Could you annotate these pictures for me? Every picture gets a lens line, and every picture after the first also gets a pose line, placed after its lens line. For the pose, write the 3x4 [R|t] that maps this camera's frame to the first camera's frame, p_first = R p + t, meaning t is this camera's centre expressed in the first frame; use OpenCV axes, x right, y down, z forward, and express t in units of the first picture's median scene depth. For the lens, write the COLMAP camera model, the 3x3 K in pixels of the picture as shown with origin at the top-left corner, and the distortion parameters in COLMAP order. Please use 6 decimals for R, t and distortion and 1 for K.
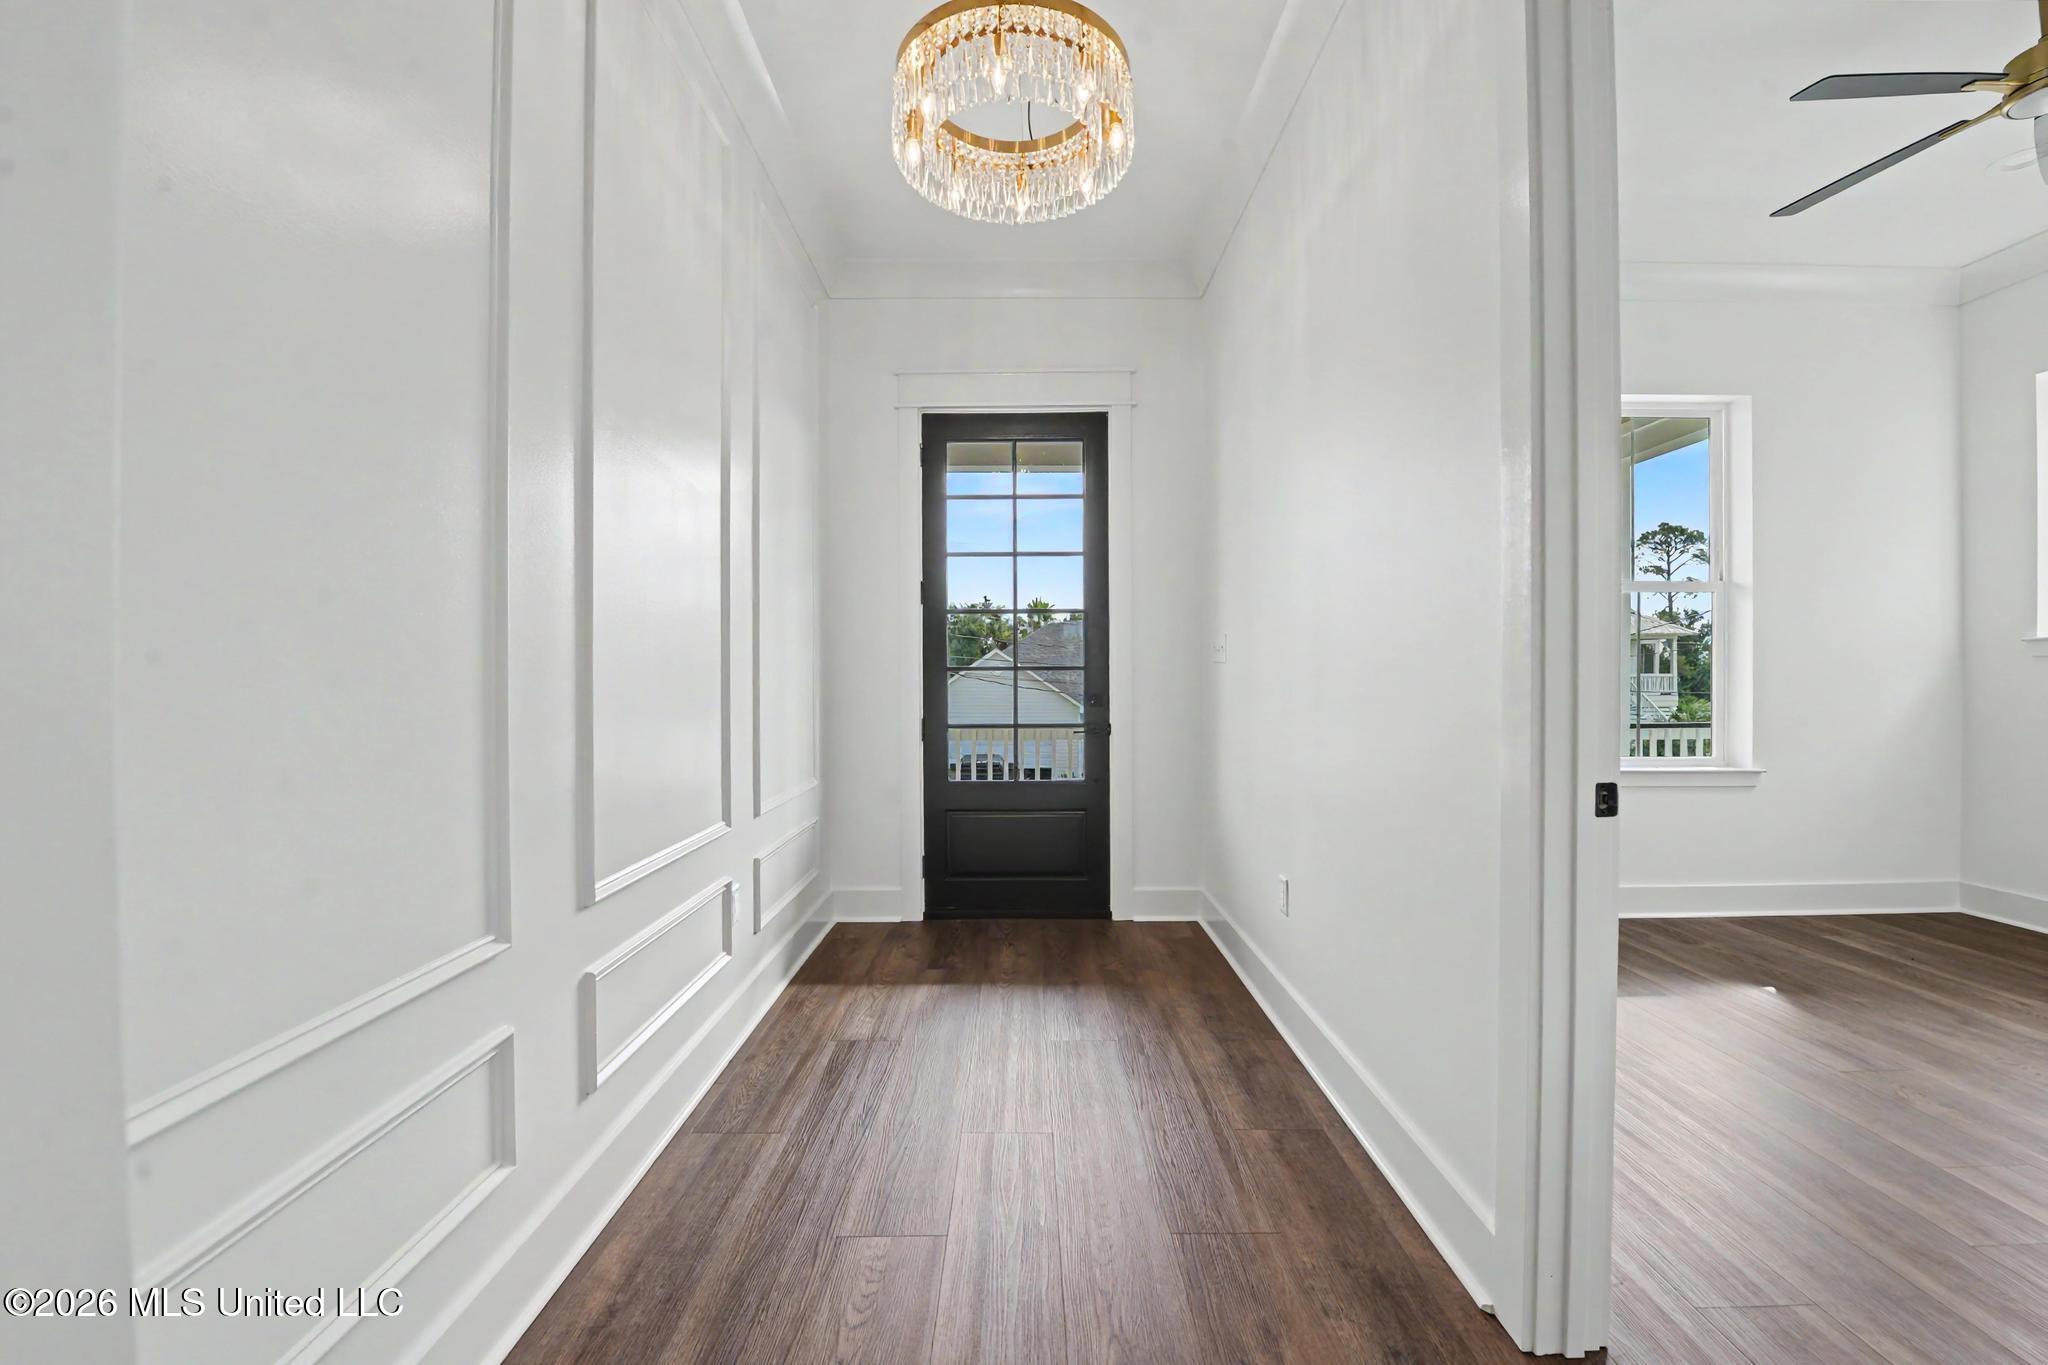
lens RADIAL K [[825.3, 0, 1024.0], [0, 825.3, 682.5], [0, 0, 1]] dist [-0.020342, -0.000132]
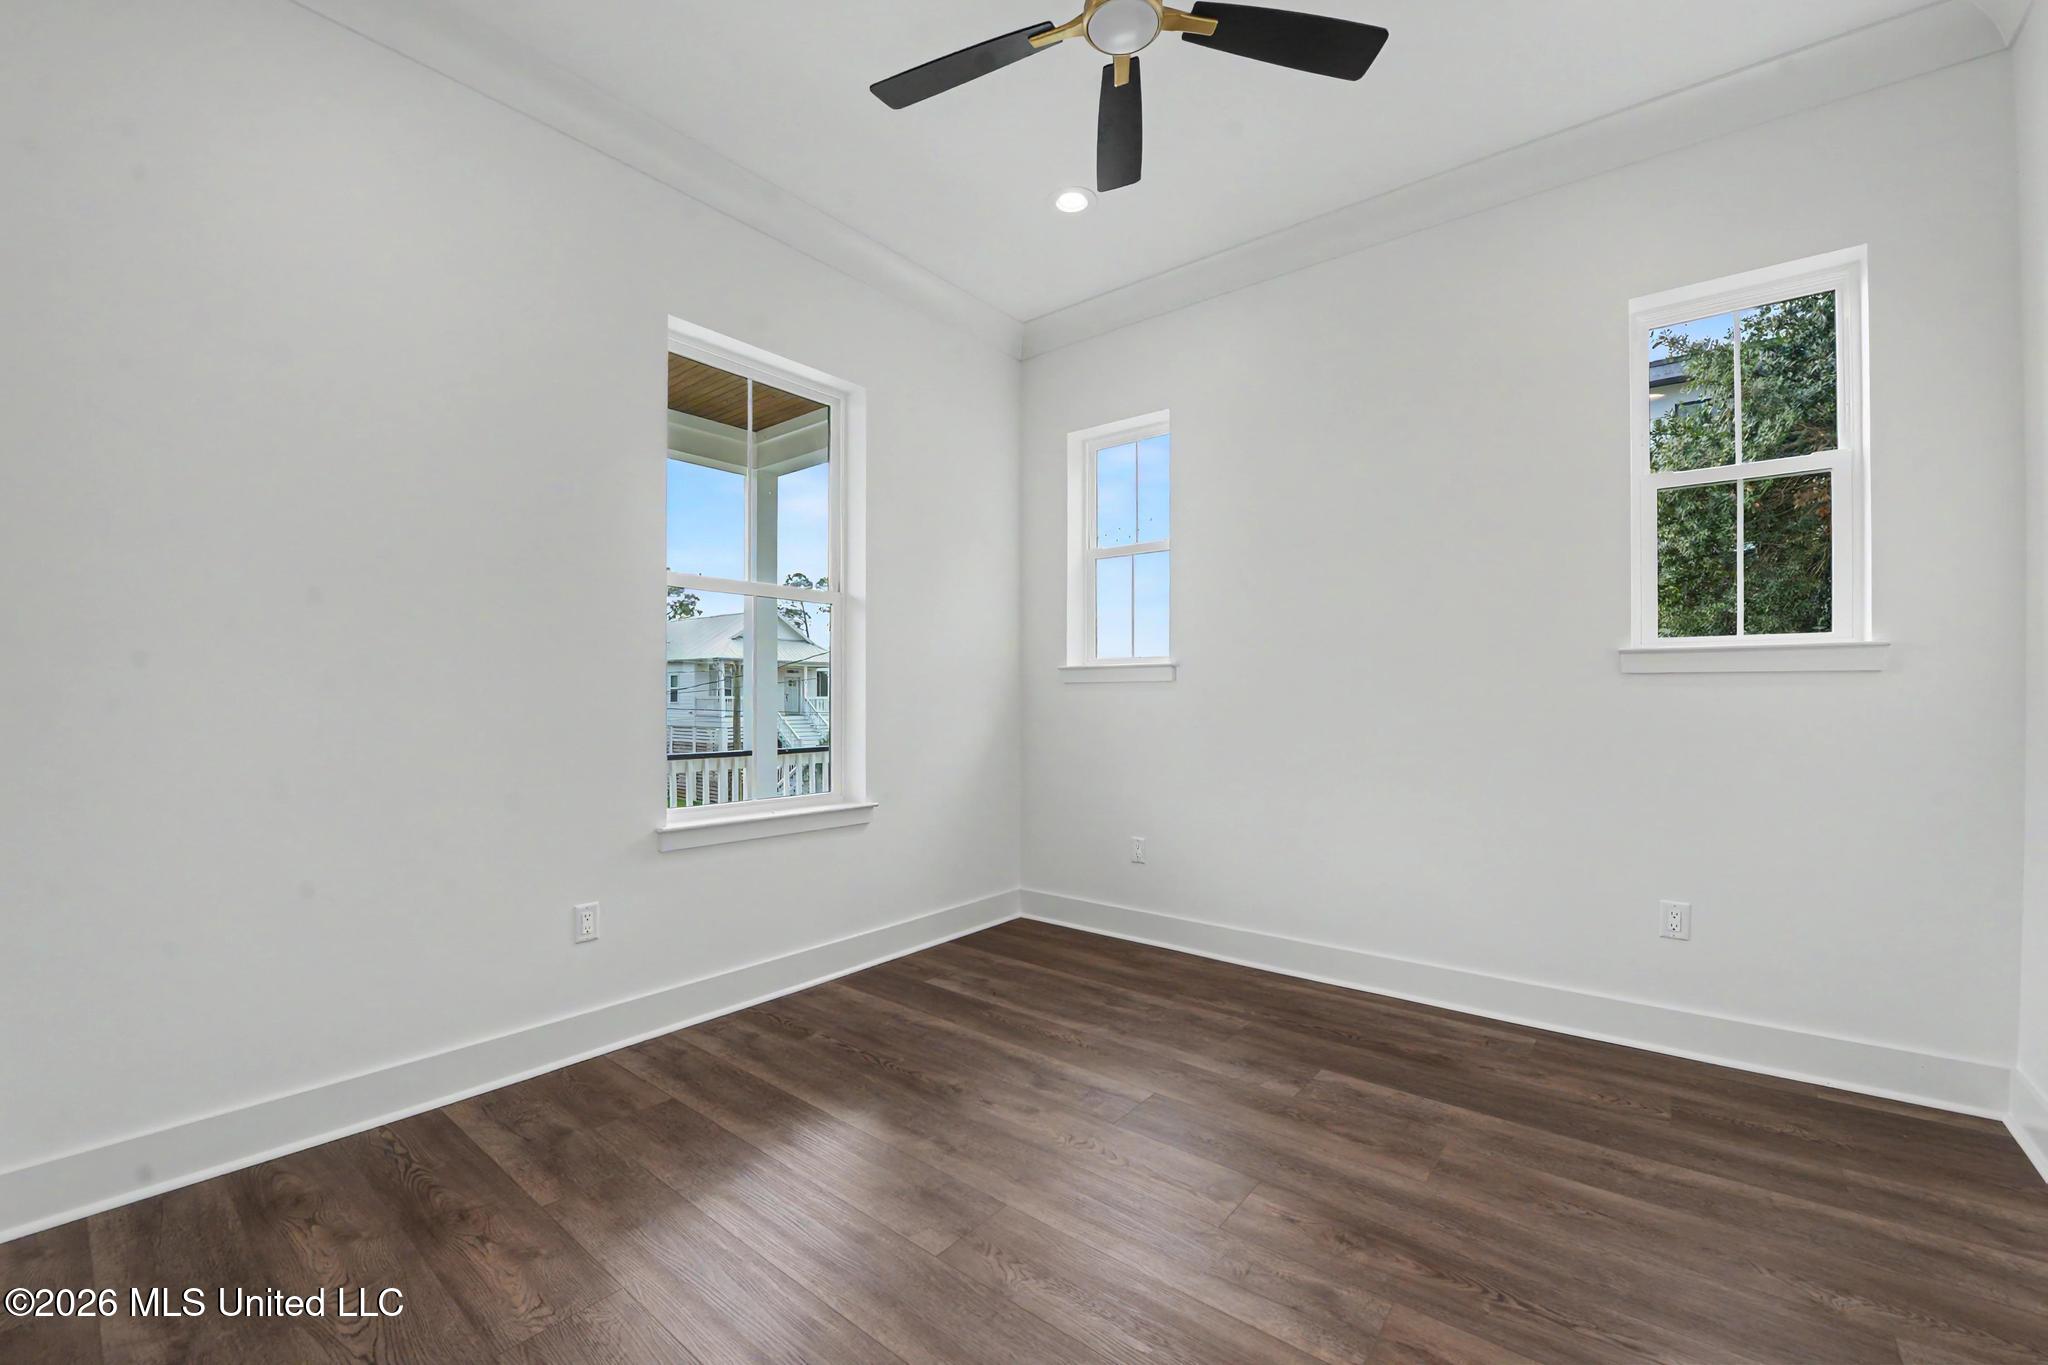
lens RADIAL K [[819.9, 0, 1027.7], [0, 819.9, 691.2], [0, 0, 1]] dist [-0.015124, -0.000121]
pose [[0.628673, 0.007197, 0.777636, 0.350413], [0.003945, 0.999915, -0.012444, -0.006876], [-0.777659, 0.010891, 0.628591, 0.333990]]
